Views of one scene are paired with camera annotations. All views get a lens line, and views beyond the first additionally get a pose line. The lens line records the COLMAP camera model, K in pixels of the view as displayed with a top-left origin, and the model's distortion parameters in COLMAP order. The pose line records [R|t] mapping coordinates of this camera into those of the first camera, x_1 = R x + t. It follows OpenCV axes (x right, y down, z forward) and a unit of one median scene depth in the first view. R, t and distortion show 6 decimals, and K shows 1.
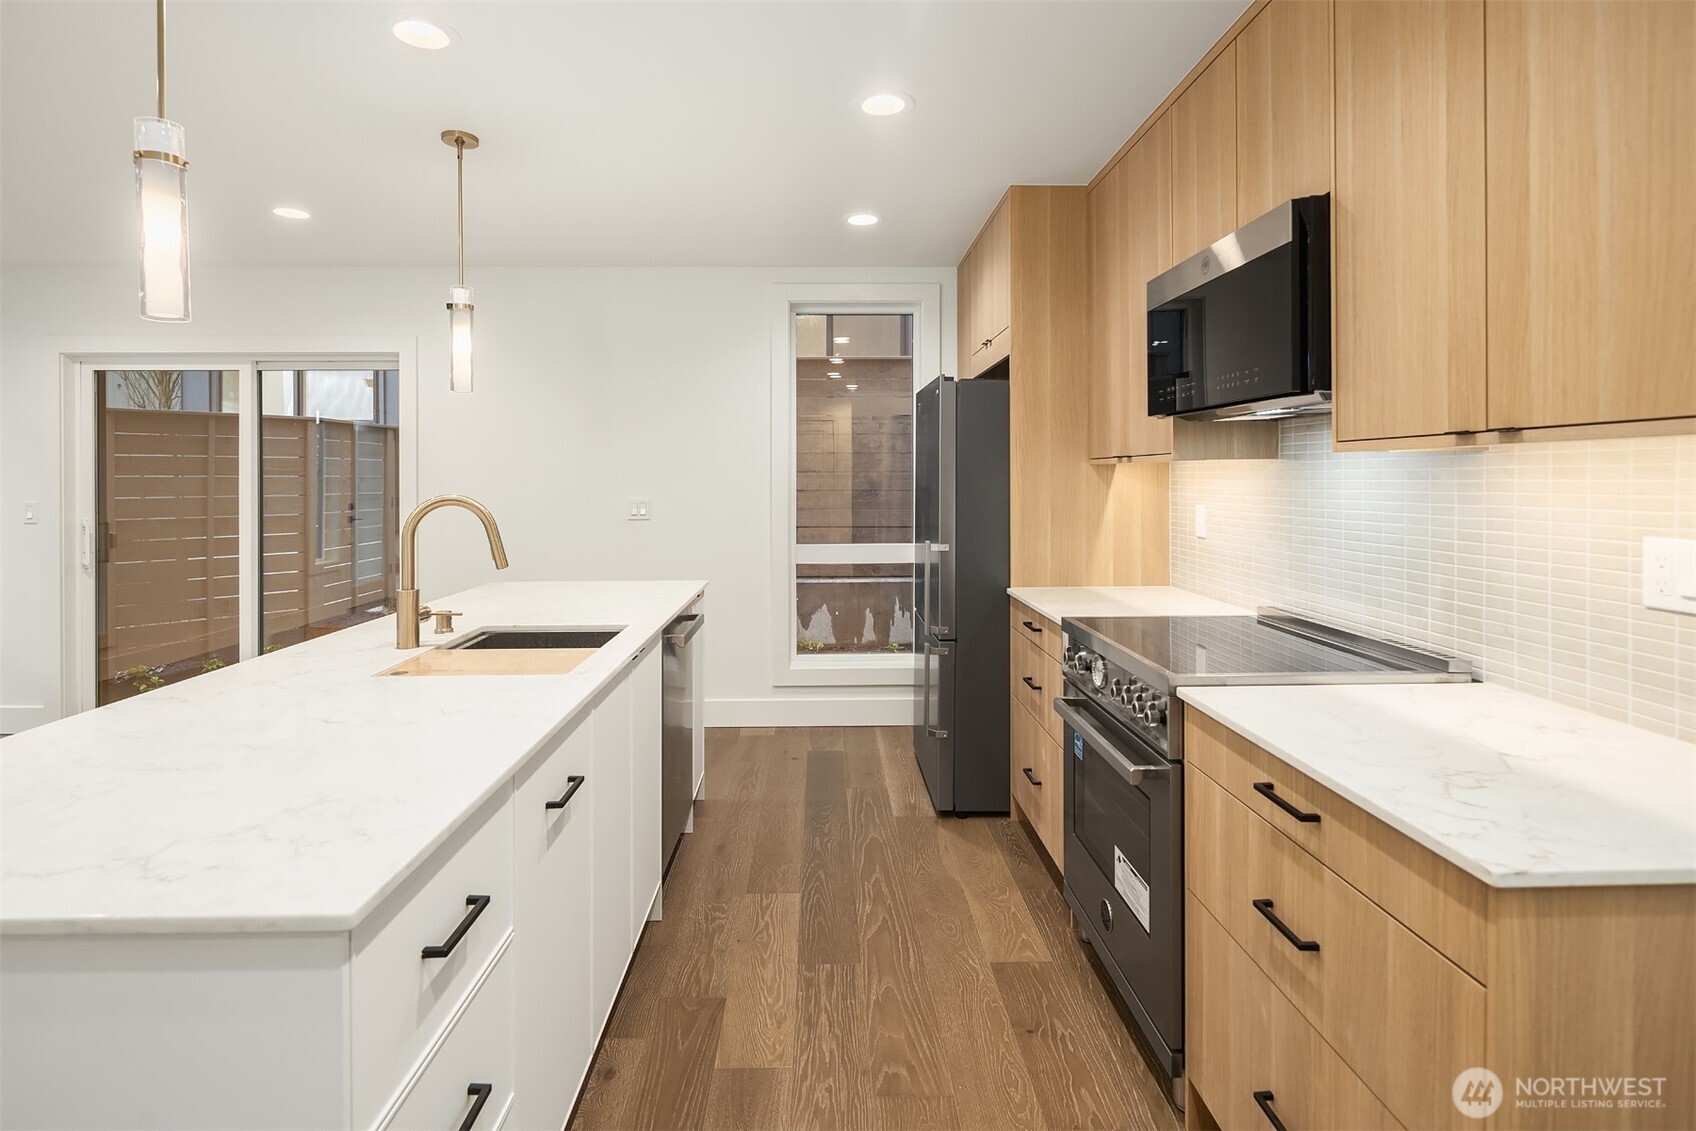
lens RADIAL K [[856.8, 0, 847.8], [0, 856.8, 484.3], [0, 0, 1]] dist [-0.000068, -0.000185]
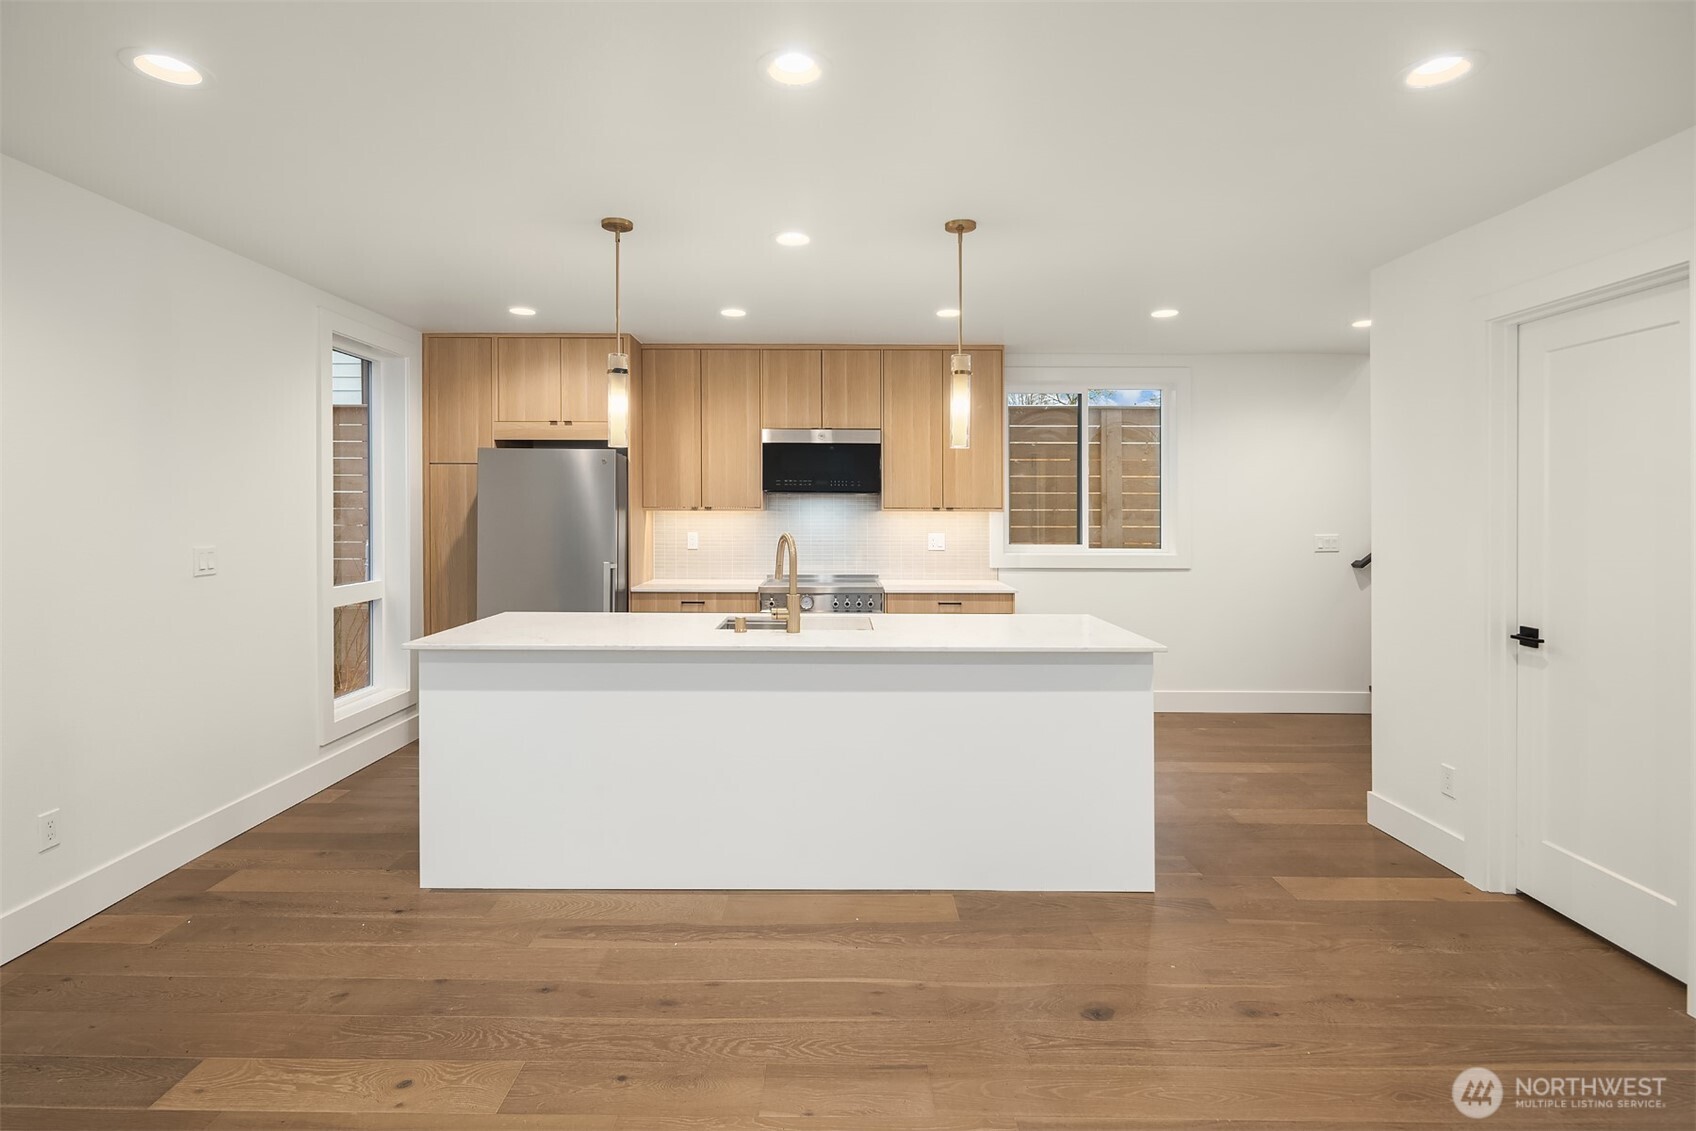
lens RADIAL K [[831.9, 0, 843.0], [0, 831.9, 513.7], [0, 0, 1]] dist [-0.002425, -0.000553]
pose [[0.004644, 0.001307, 0.999988, -1.761830], [0.003769, 0.999992, -0.001324, -0.017220], [-0.999982, 0.003776, 0.004639, 0.788649]]
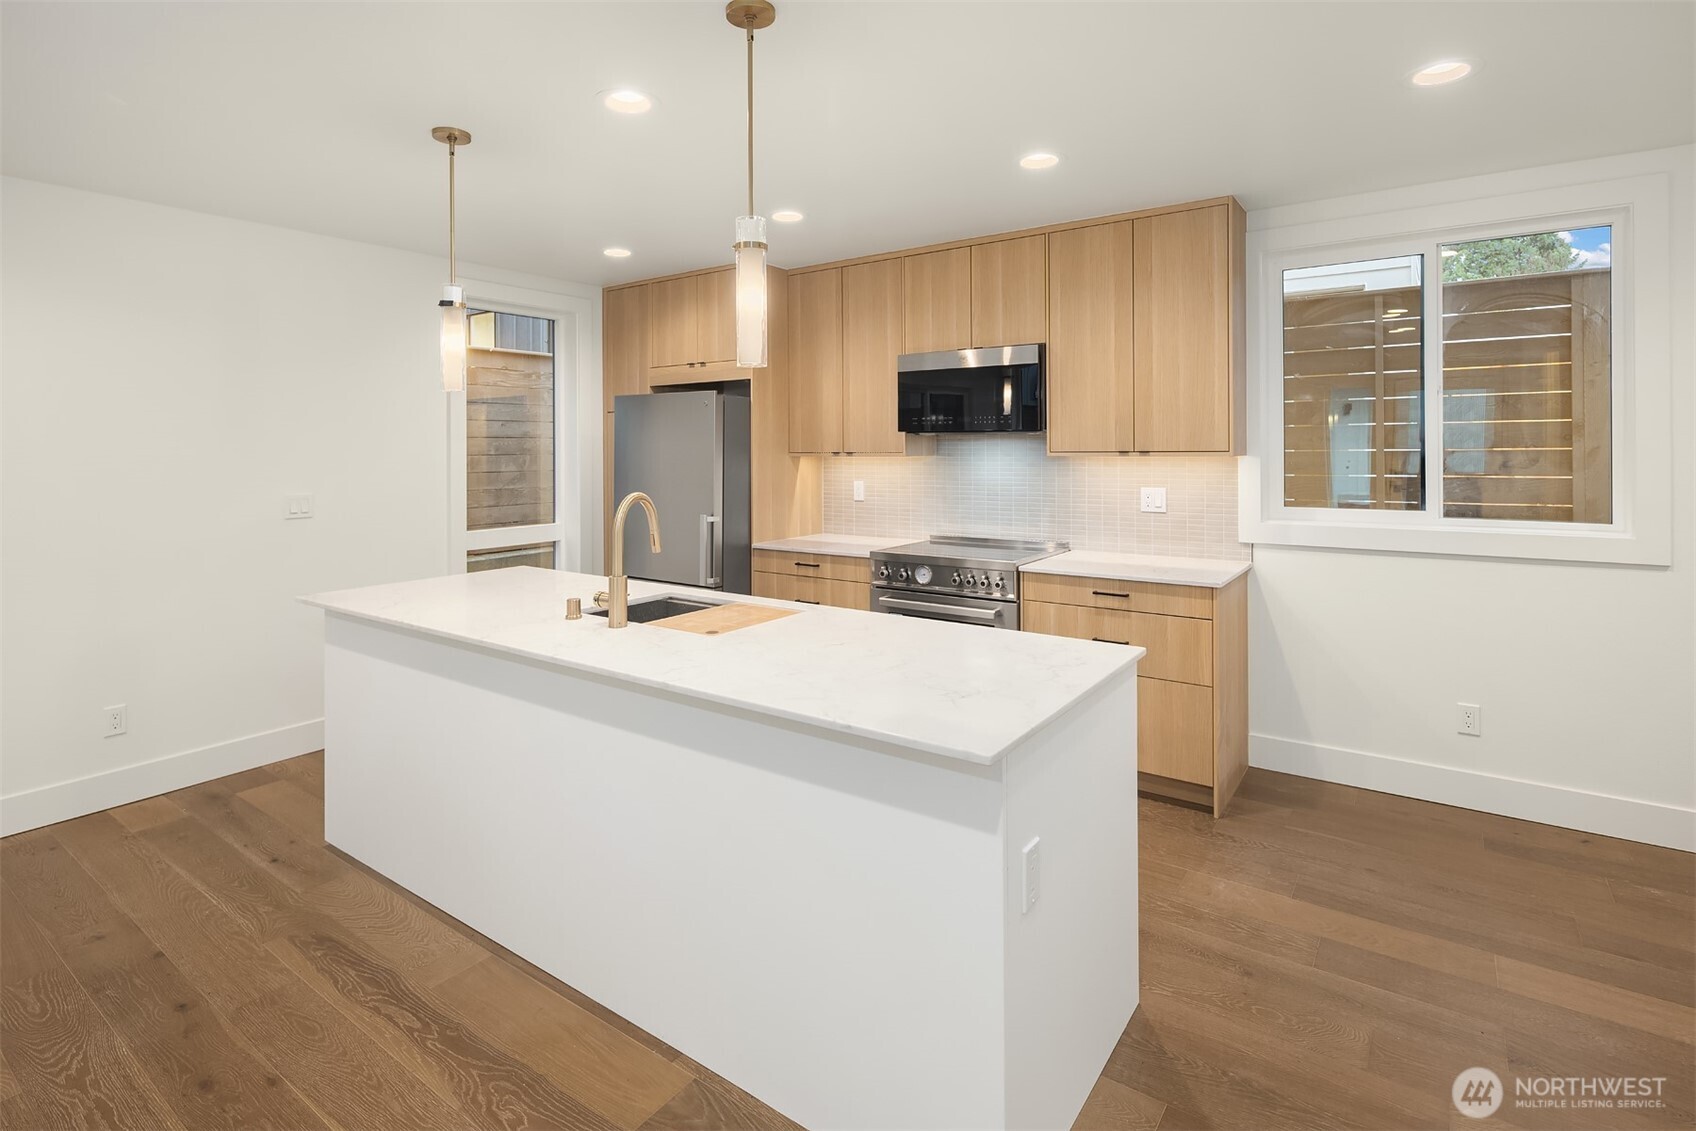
lens RADIAL K [[837.1, 0, 845.0], [0, 837.1, 449.0], [0, 0, 1]] dist [-0.000457, -0.001046]
pose [[0.596042, 0.000140, 0.802953, -1.086234], [0.009746, 0.999925, -0.007410, -0.031838], [-0.802894, 0.012242, 0.595996, 0.068063]]
